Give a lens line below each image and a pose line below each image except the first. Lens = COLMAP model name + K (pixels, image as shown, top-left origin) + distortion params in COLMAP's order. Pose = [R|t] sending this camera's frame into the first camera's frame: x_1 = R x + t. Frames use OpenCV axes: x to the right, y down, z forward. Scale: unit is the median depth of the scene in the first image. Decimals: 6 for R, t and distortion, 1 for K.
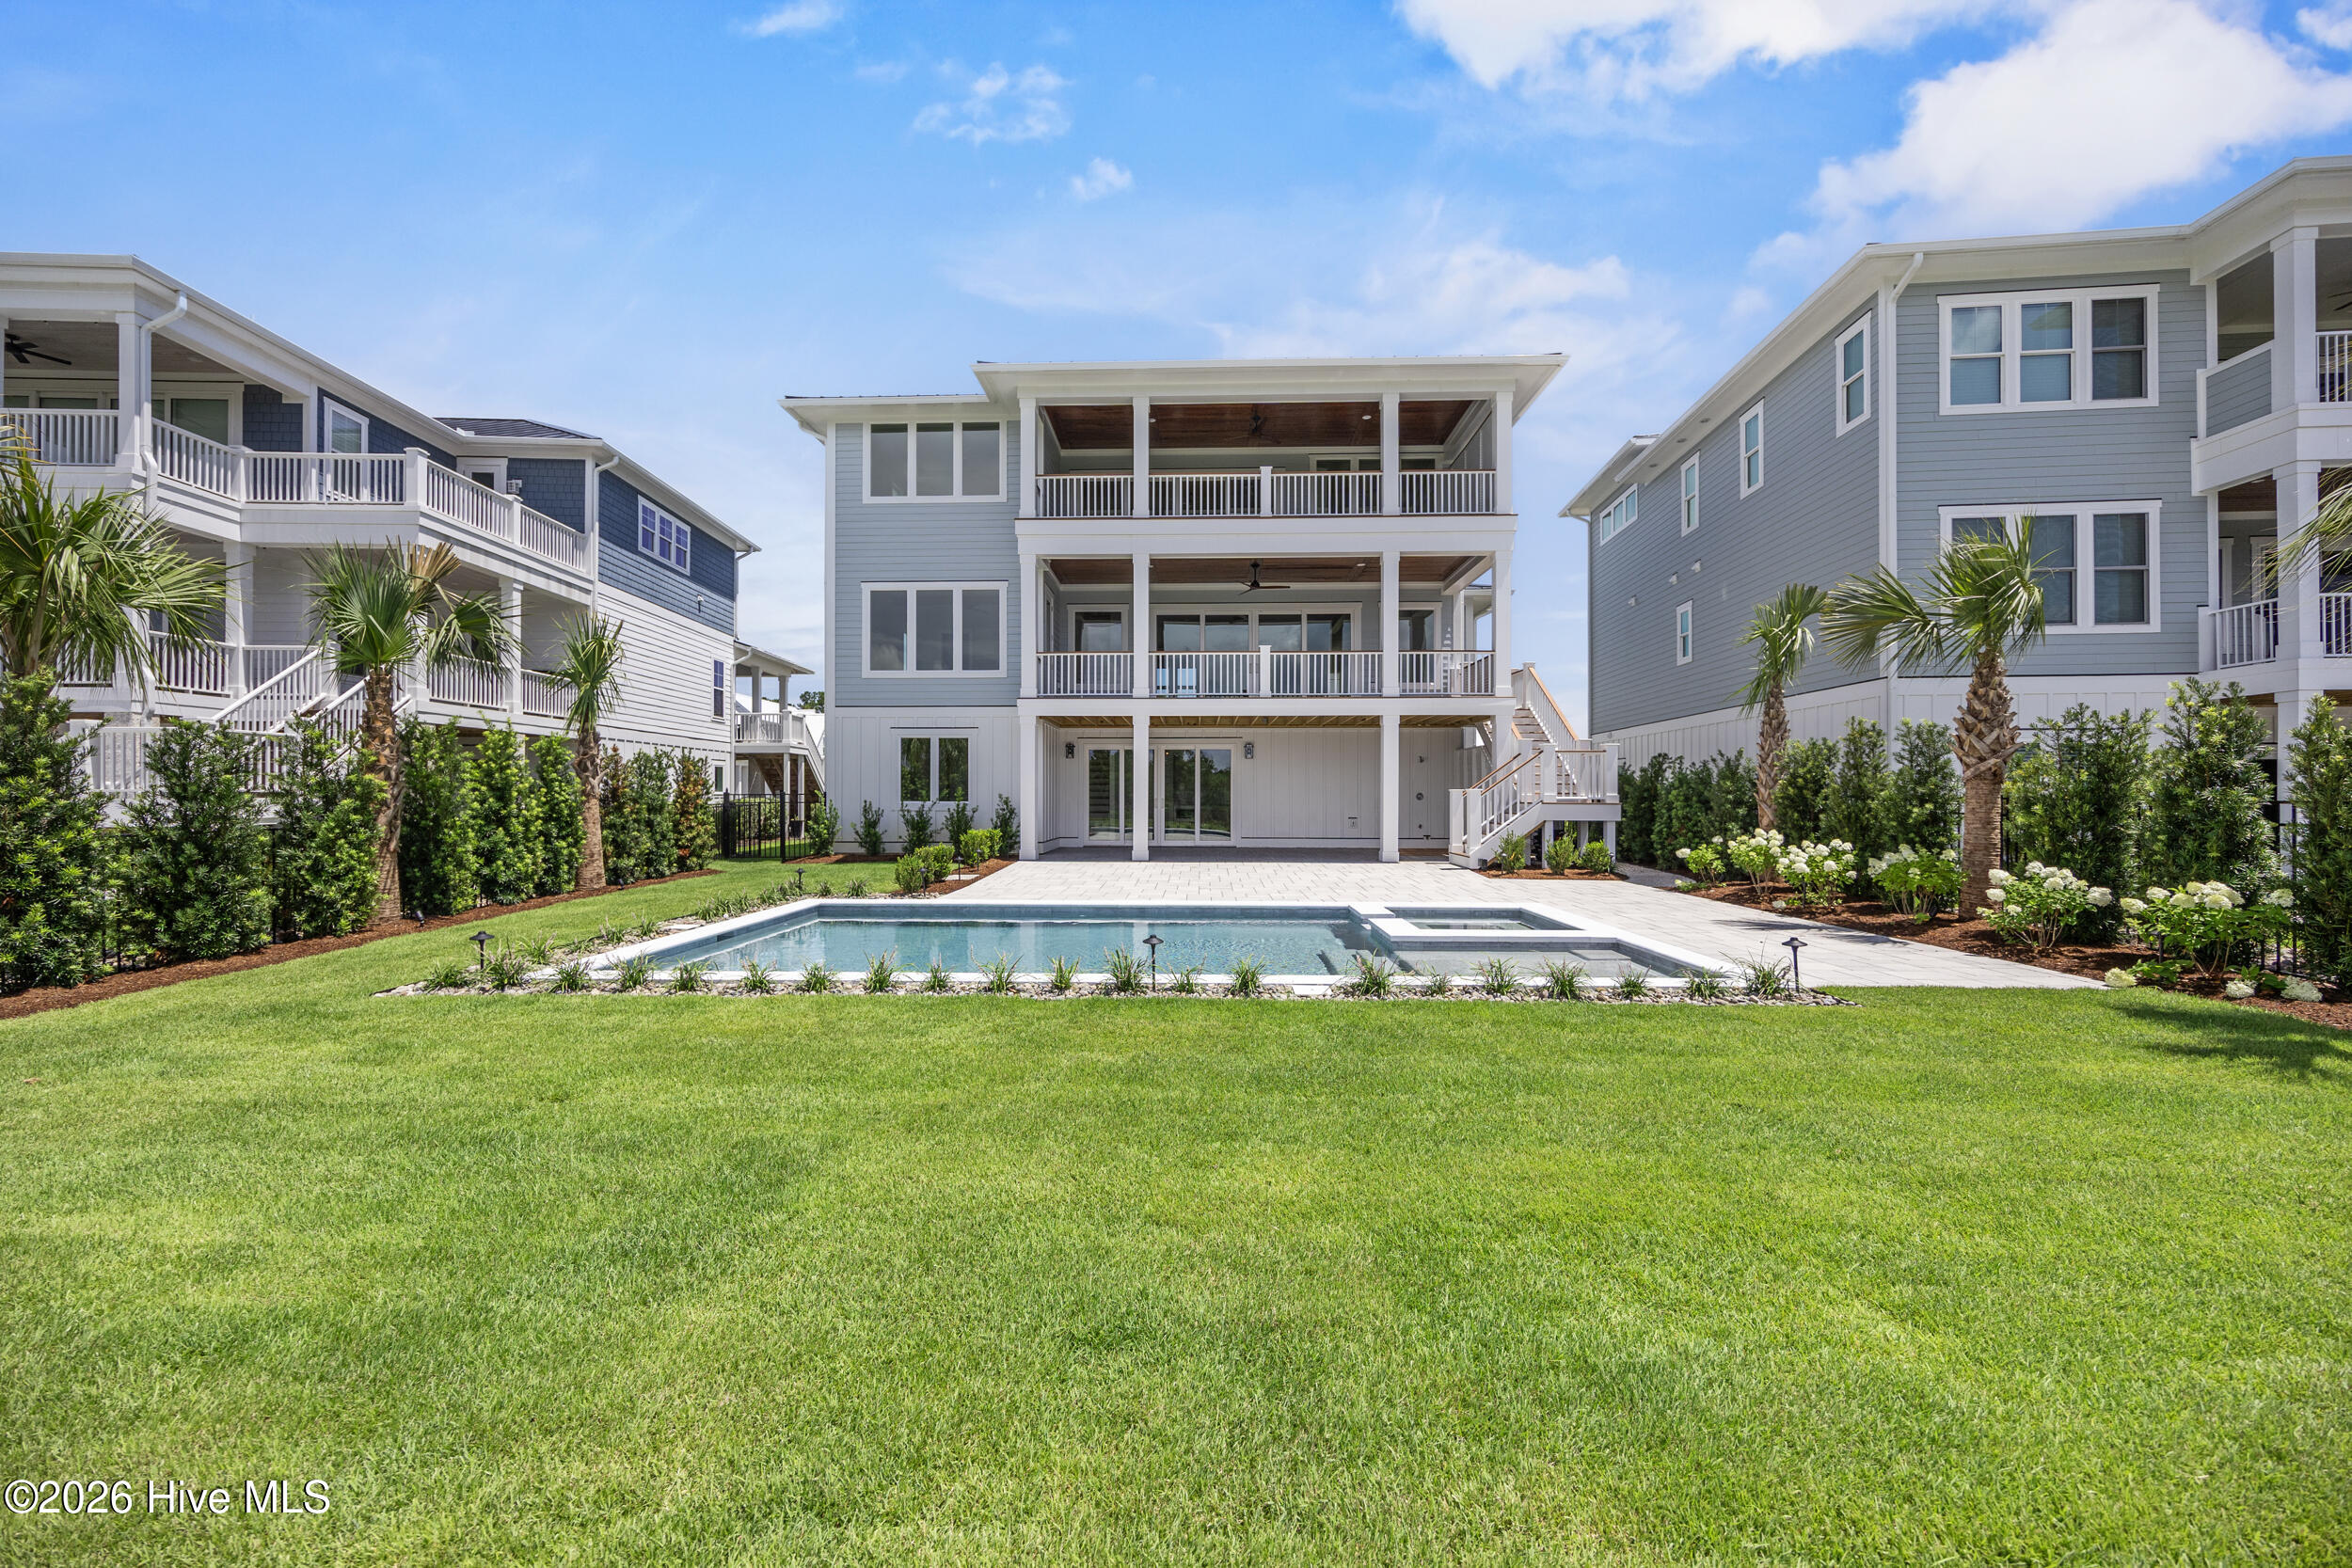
lens RADIAL K [[906.9, 0, 1127.2], [0, 906.9, 782.0], [0, 0, 1]] dist [0.000064, -0.000128]
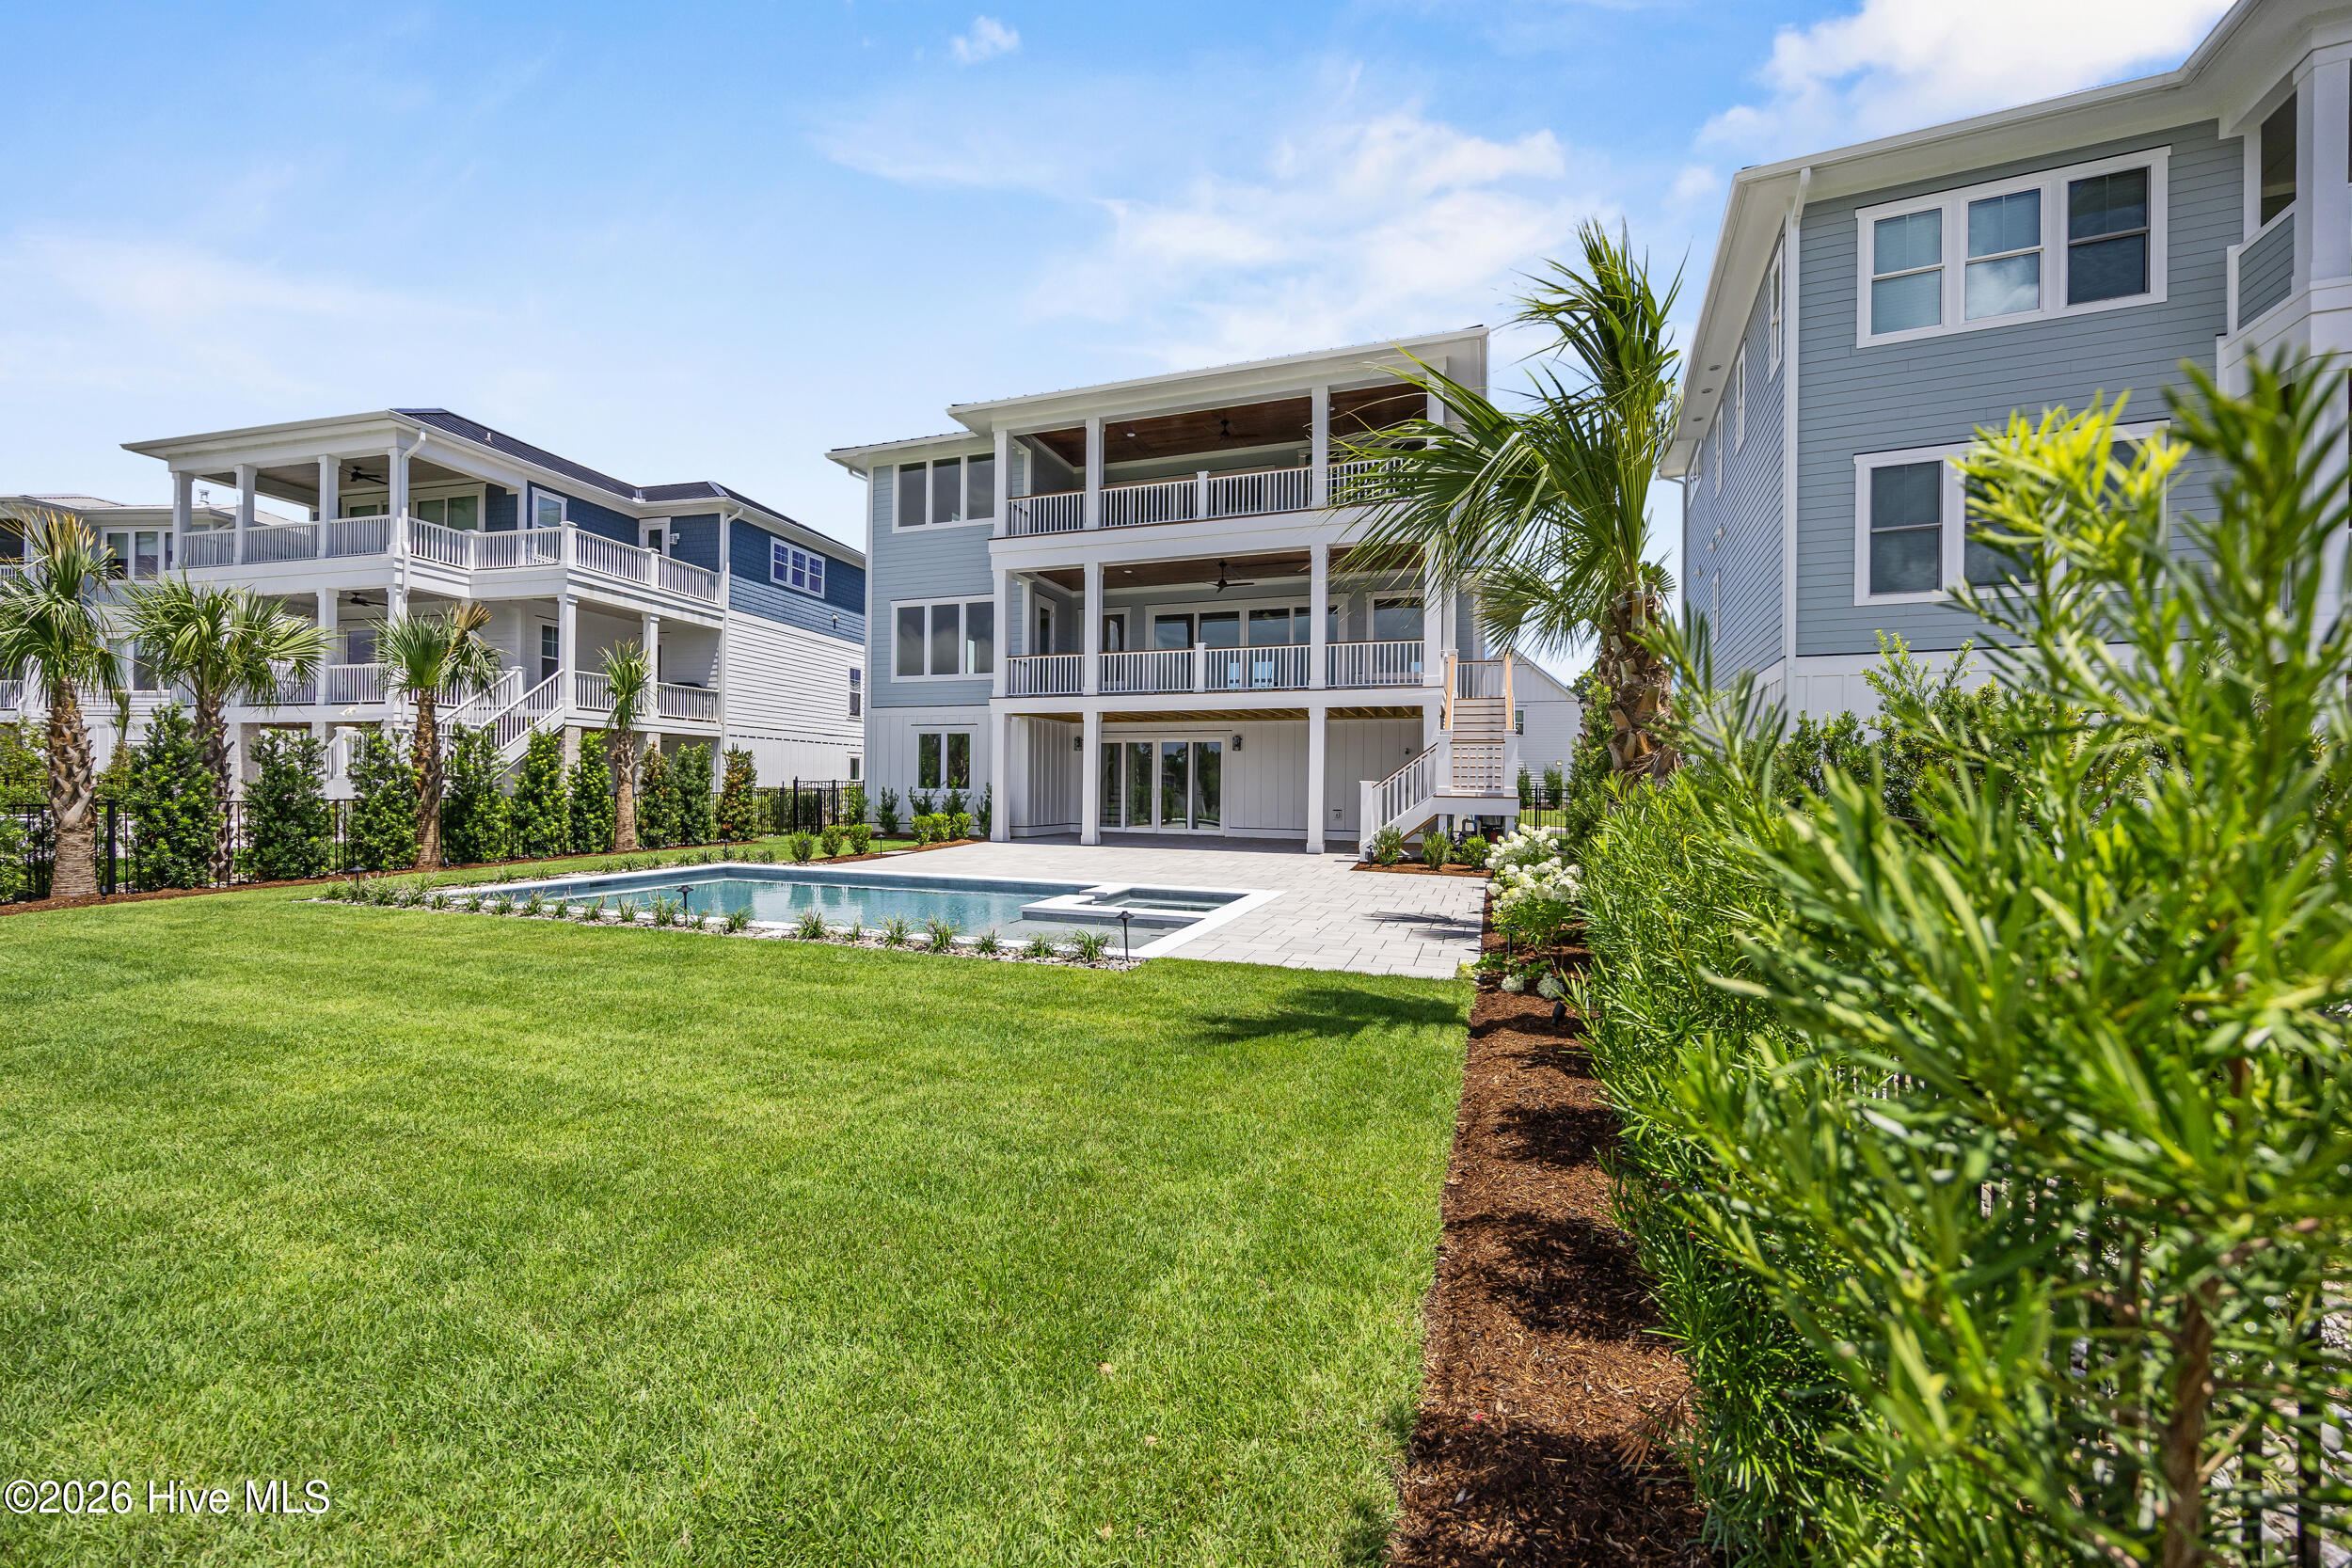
lens RADIAL K [[906.9, 0, 1127.2], [0, 906.9, 782.0], [0, 0, 1]] dist [0.000064, -0.000128]
pose [[0.951597, 0.007888, -0.307246, 0.397187], [-0.005188, 0.999940, 0.009604, 0.000683], [0.307304, -0.007545, 0.951582, -0.024748]]
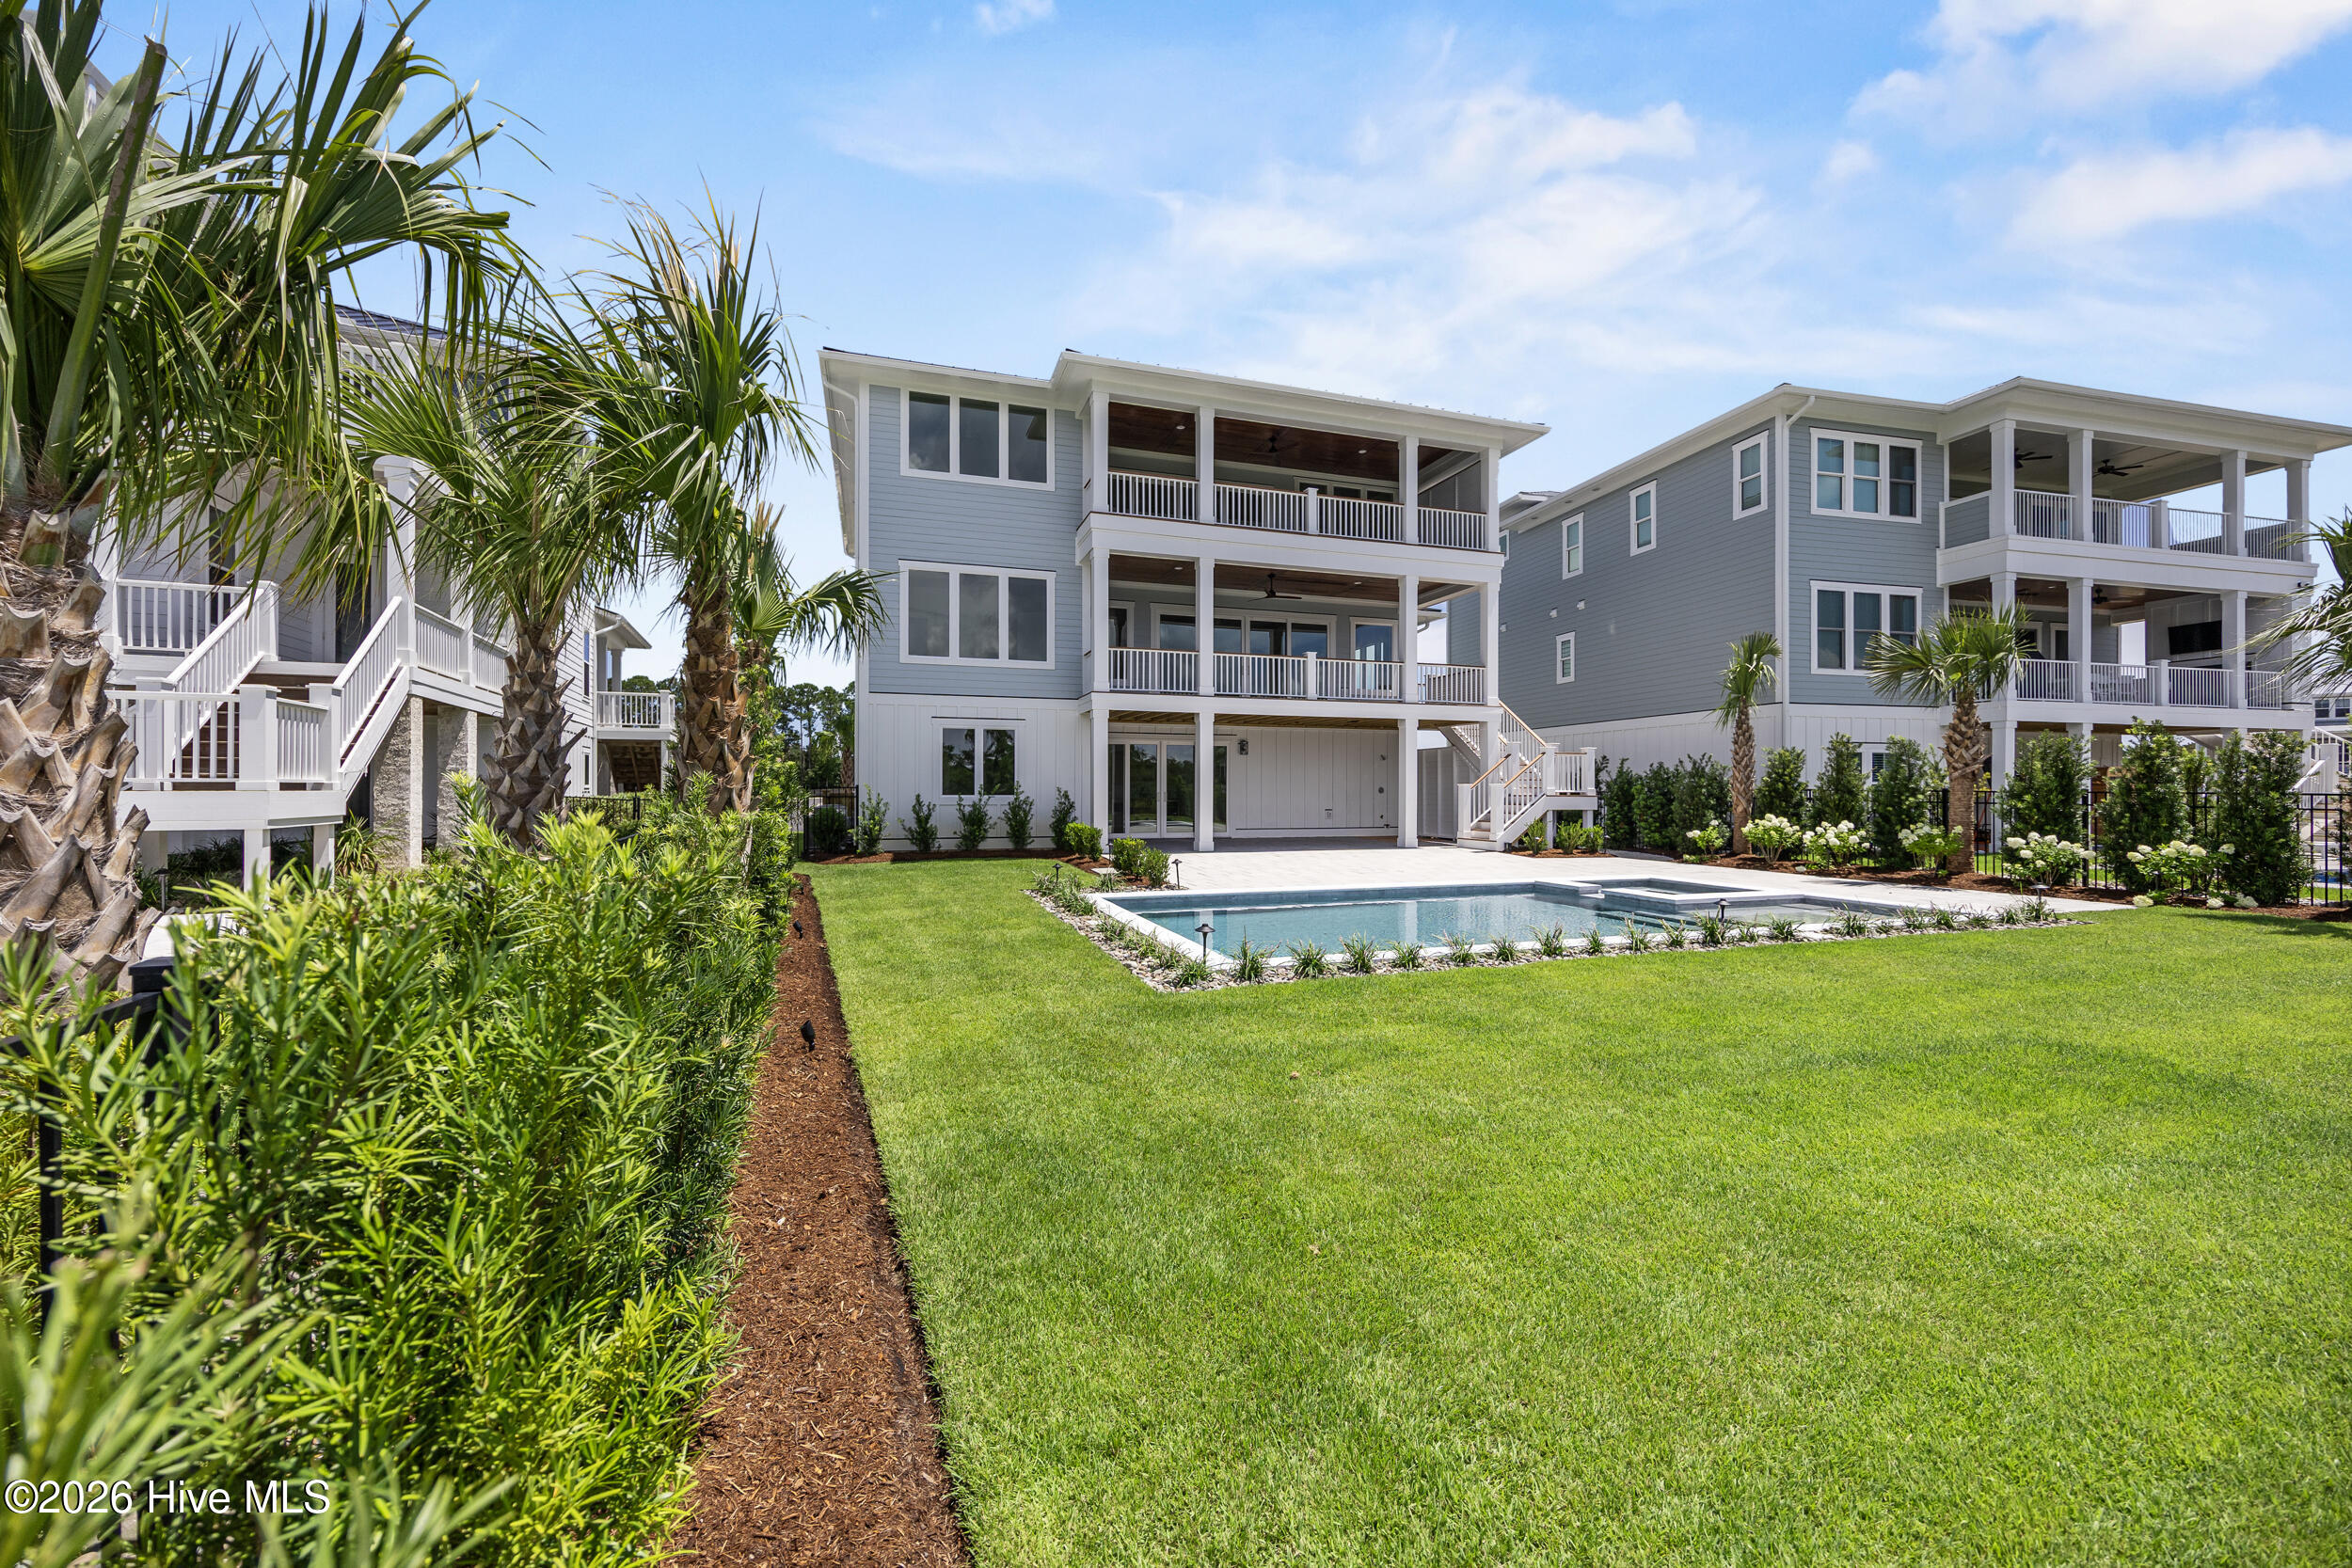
lens RADIAL K [[928.1, 0, 1128.8], [0, 928.1, 780.6], [0, 0, 1]] dist [0.002253, 0.000222]
pose [[0.936956, 0.003191, 0.349433, -0.448054], [-0.005076, 0.999977, 0.004478, 0.000607], [-0.349411, -0.005969, 0.936951, 0.026539]]
